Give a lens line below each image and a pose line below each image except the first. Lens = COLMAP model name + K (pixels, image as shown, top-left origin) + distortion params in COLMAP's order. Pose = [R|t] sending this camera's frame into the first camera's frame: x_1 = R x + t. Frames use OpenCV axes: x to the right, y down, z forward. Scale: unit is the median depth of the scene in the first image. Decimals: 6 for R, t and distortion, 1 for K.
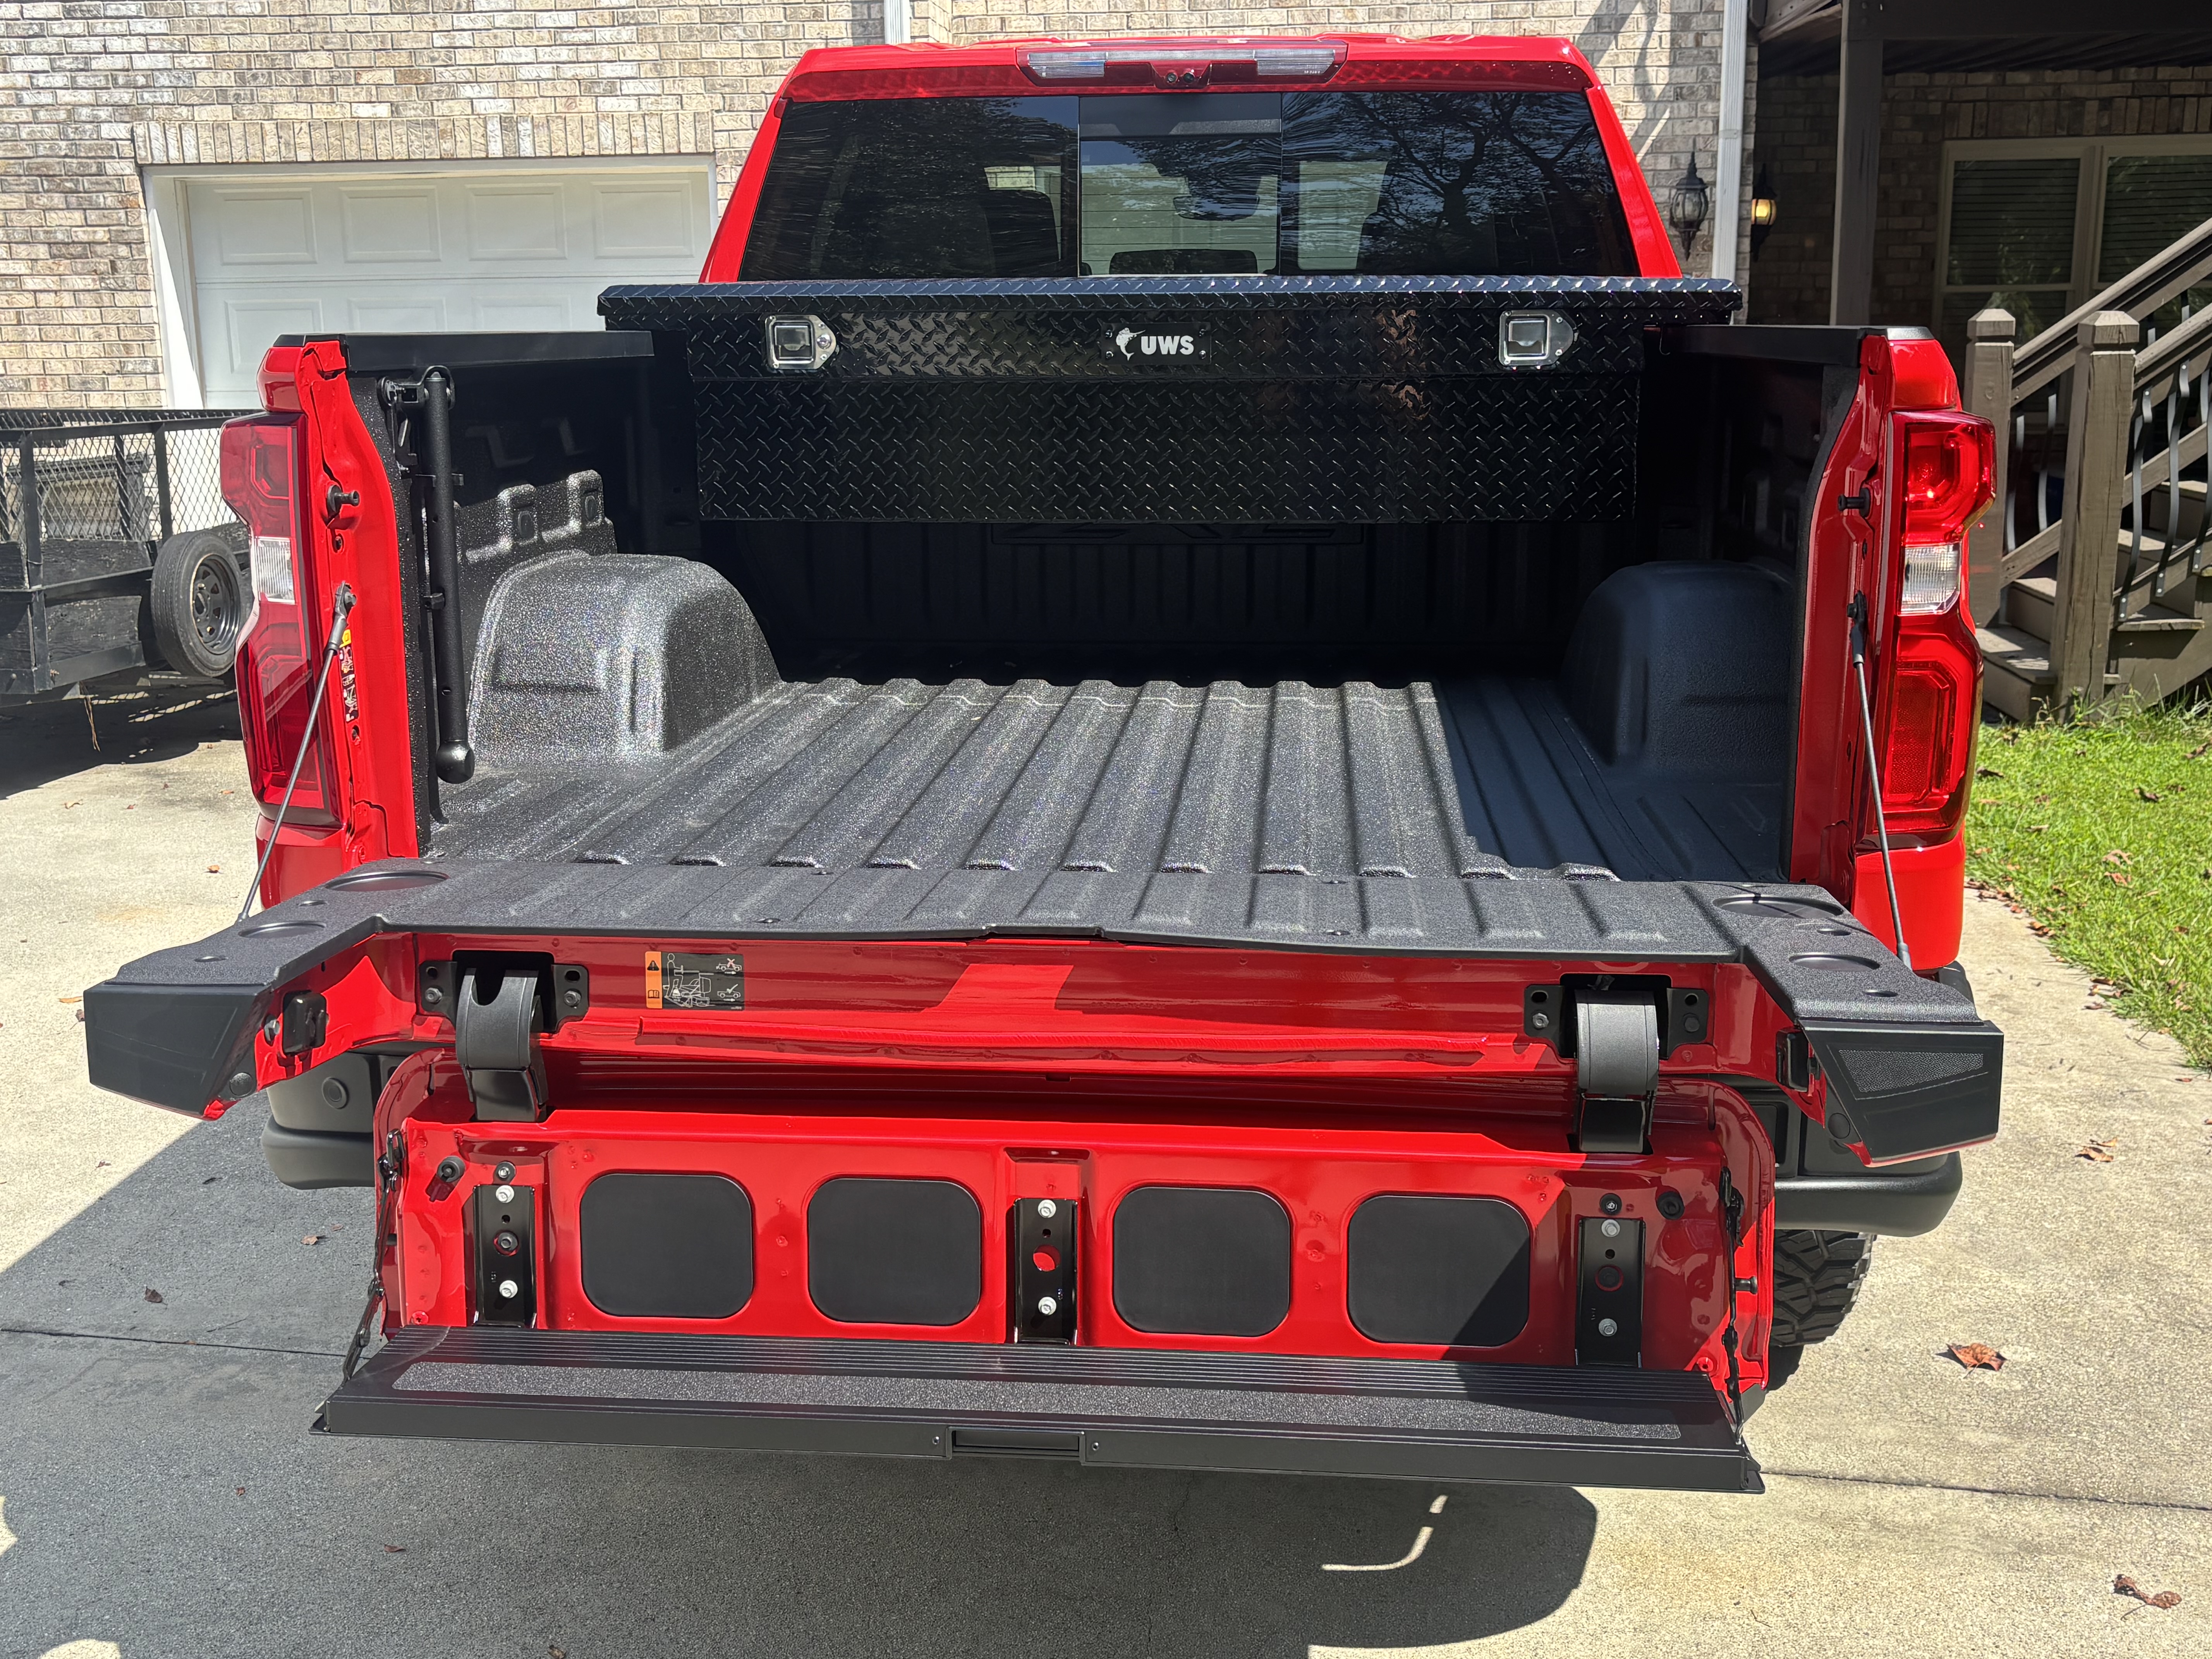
lens RADIAL K [[2308.0, 0, 1098.3], [0, 2308.0, 816.5], [0, 0, 1]] dist [0.026625, 0.000000]
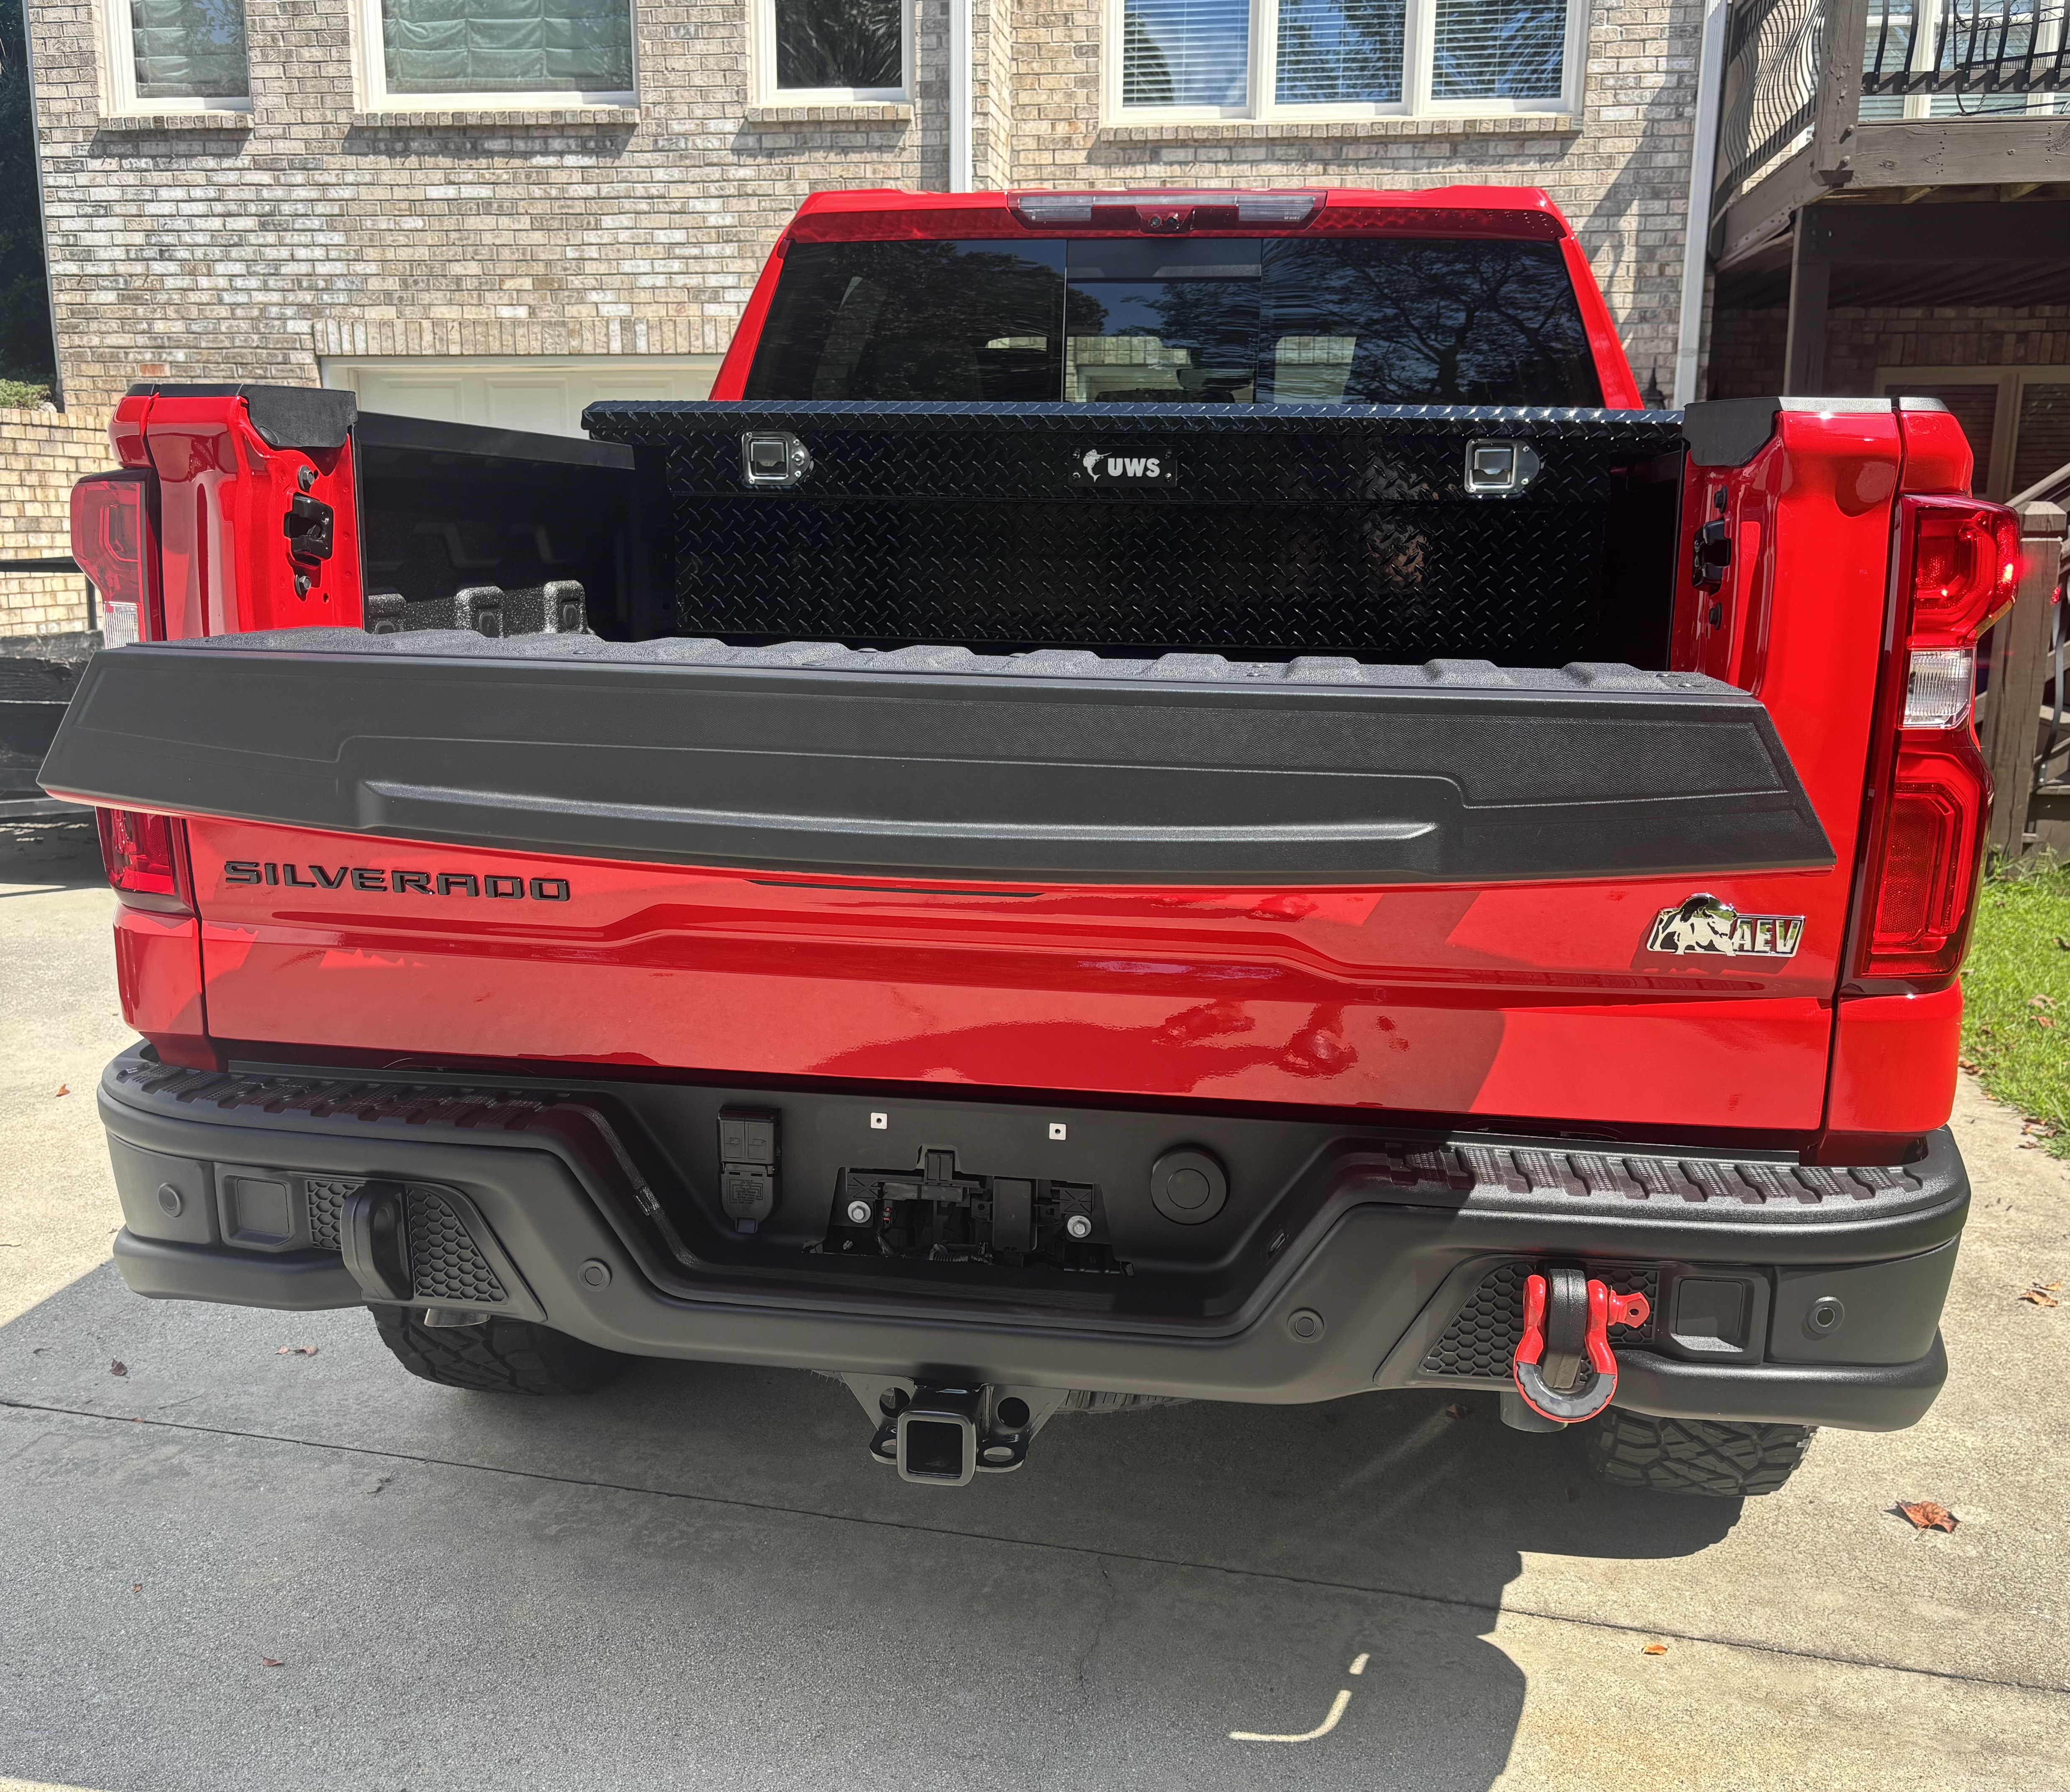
lens RADIAL K [[1942.3, 0, 1041.2], [0, 1942.3, 916.0], [0, 0, 1]] dist [0.017832, 0.000000]
pose [[0.998491, 0.031502, -0.044976, 0.033209], [-0.031901, 0.999458, -0.008184, 0.000128], [0.044694, 0.009606, 0.998955, 0.147328]]
